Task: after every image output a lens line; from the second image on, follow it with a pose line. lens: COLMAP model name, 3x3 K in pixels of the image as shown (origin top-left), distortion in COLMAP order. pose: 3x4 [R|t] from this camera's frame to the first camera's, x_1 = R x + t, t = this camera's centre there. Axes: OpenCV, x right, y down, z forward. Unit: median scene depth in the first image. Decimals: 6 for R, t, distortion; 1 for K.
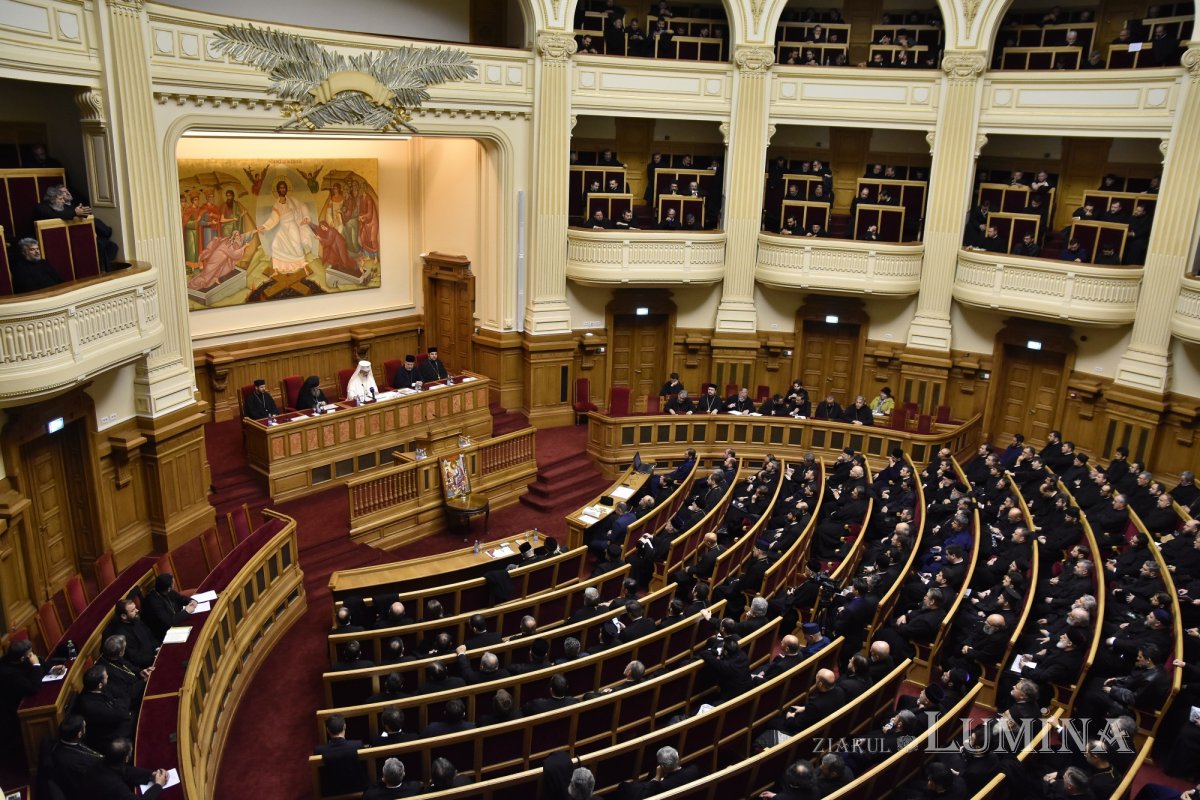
lens RADIAL K [[897.7, 0, 600.0], [0, 897.7, 404.9], [0, 0, 1]] dist [-0.137856, 0.118847]
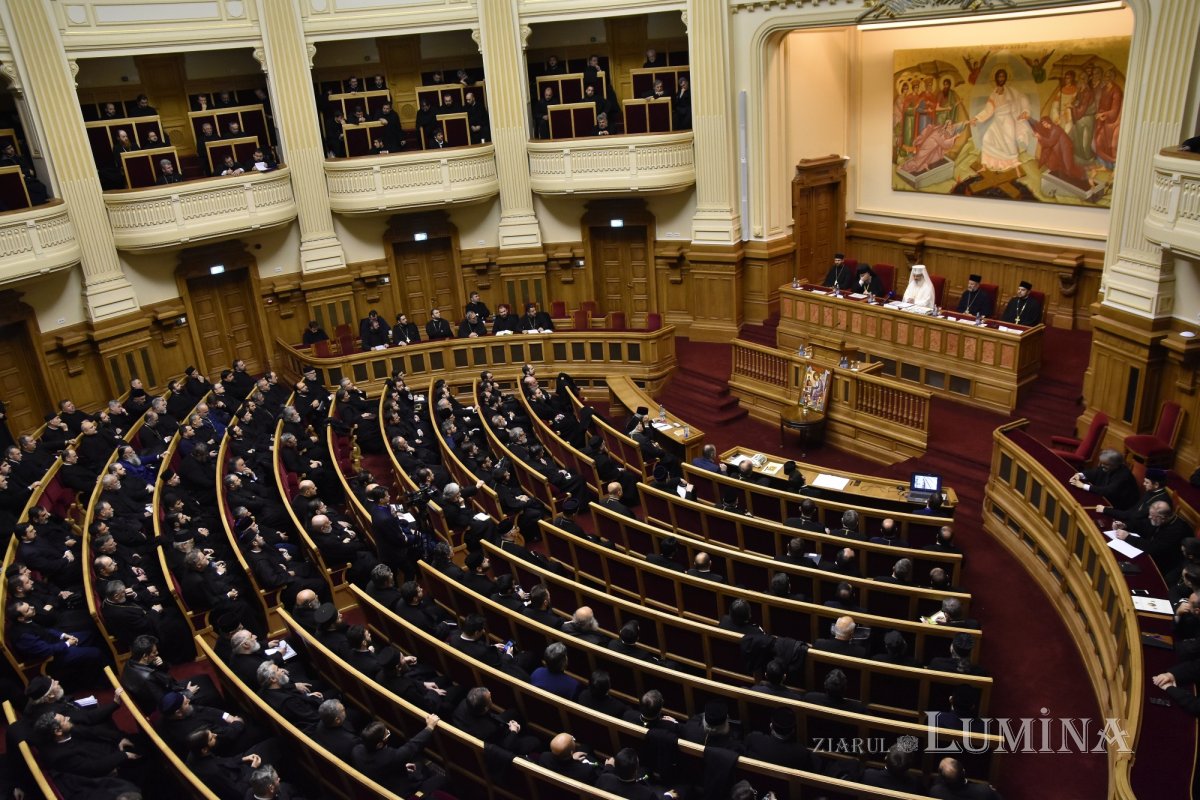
lens RADIAL K [[897.7, 0, 600.0], [0, 897.7, 404.9], [0, 0, 1]] dist [-0.137856, 0.118847]
pose [[-0.199356, 0.334632, -0.921021, 0.686387], [-0.211182, 0.903130, 0.373842, -0.188995], [0.956901, 0.269030, -0.109376, 0.795887]]
